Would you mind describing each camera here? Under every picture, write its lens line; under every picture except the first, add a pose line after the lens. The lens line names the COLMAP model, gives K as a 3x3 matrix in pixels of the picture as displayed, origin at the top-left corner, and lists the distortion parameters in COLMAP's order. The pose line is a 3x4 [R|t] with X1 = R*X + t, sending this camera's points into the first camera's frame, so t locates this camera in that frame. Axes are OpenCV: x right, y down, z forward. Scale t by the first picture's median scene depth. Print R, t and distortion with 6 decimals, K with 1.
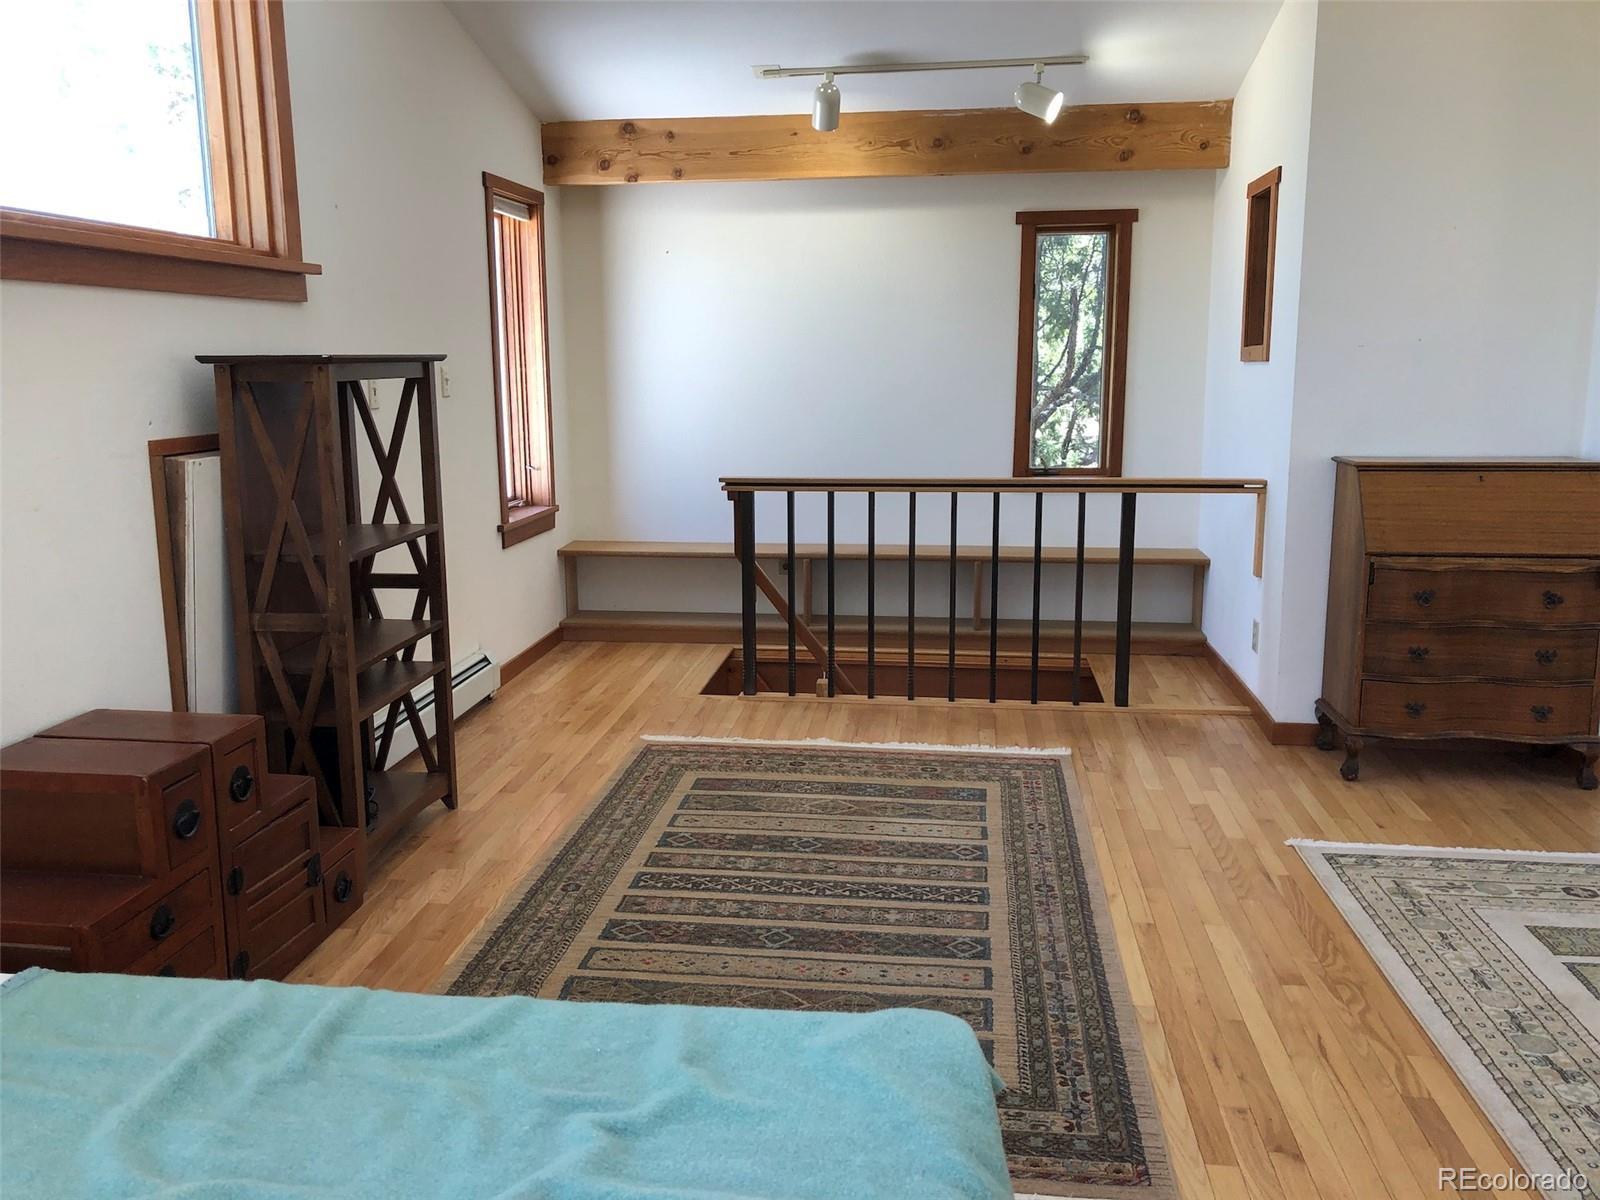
lens RADIAL K [[1321.9, 0, 786.3], [0, 1321.9, 589.9], [0, 0, 1]] dist [0.042676, -0.049742]
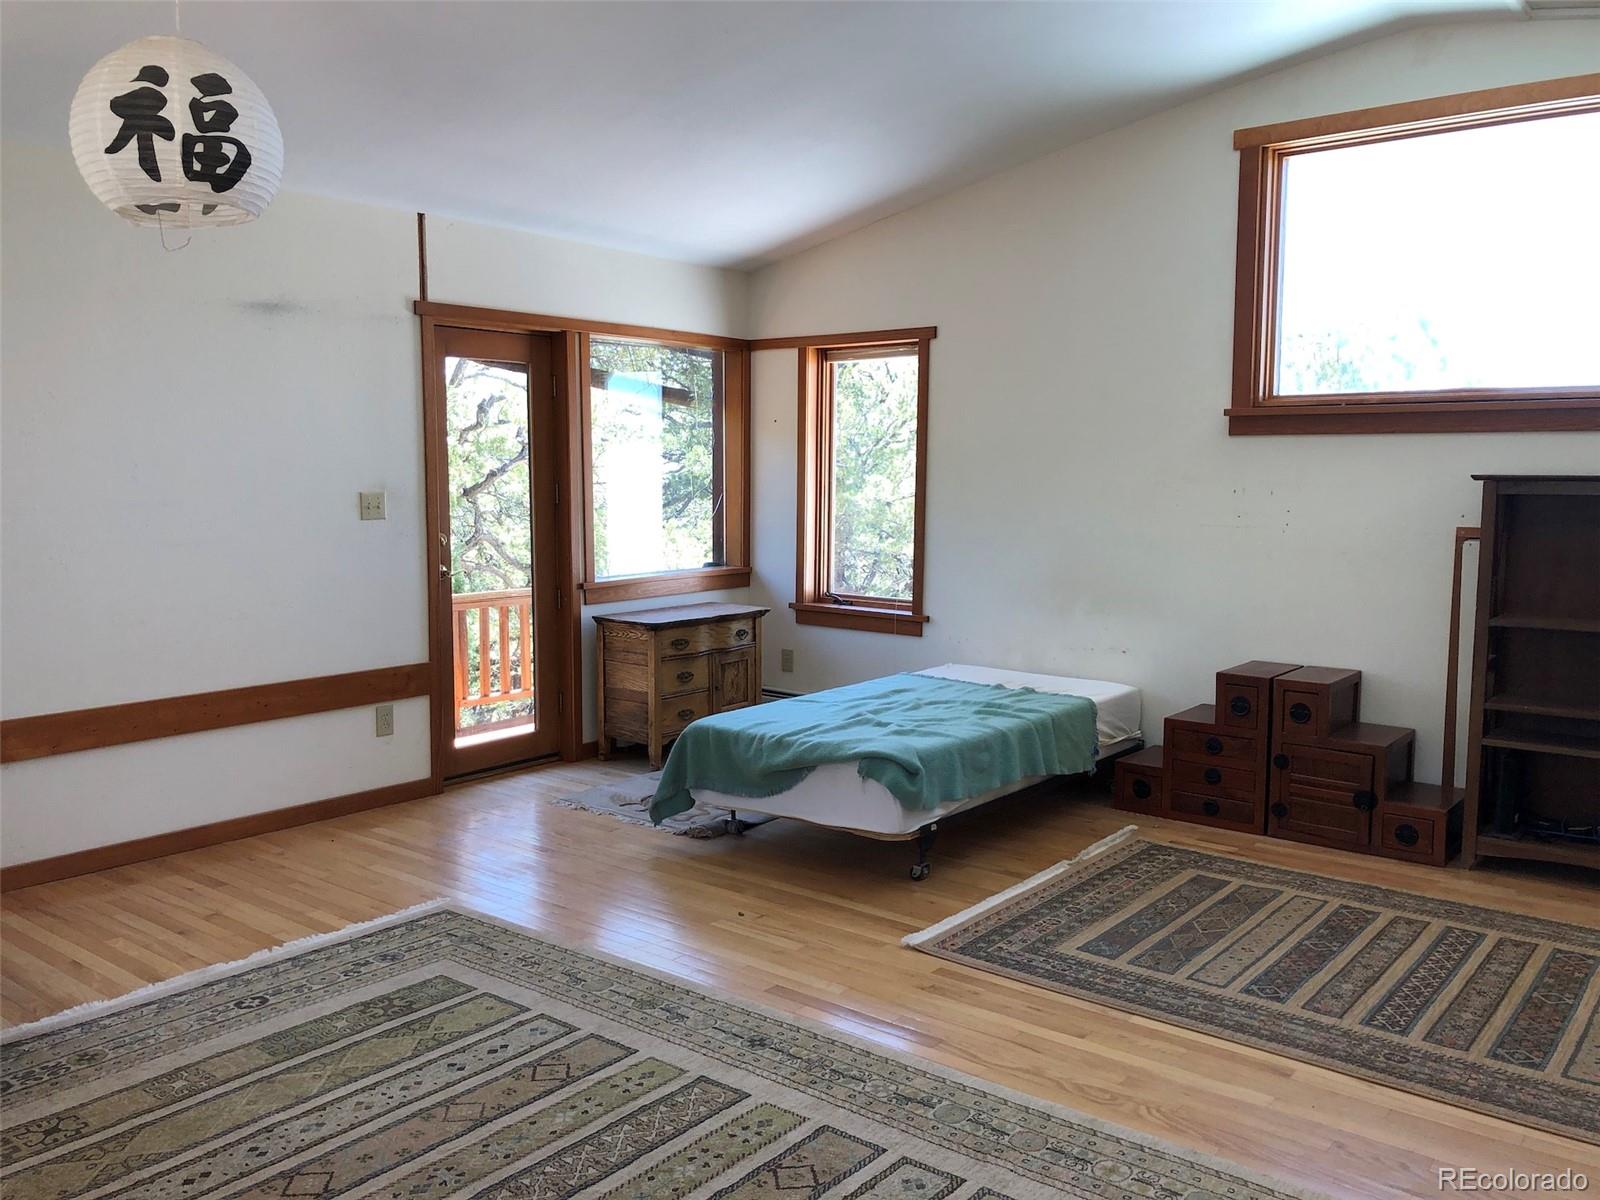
lens RADIAL K [[1321.9, 0, 790.8], [0, 1321.9, 594.8], [0, 0, 1]] dist [0.042676, -0.049742]
pose [[-0.511907, 0.094129, -0.853868, 1.257601], [-0.154196, 0.967766, 0.199128, -0.222974], [0.845088, 0.233598, -0.480893, 1.085925]]
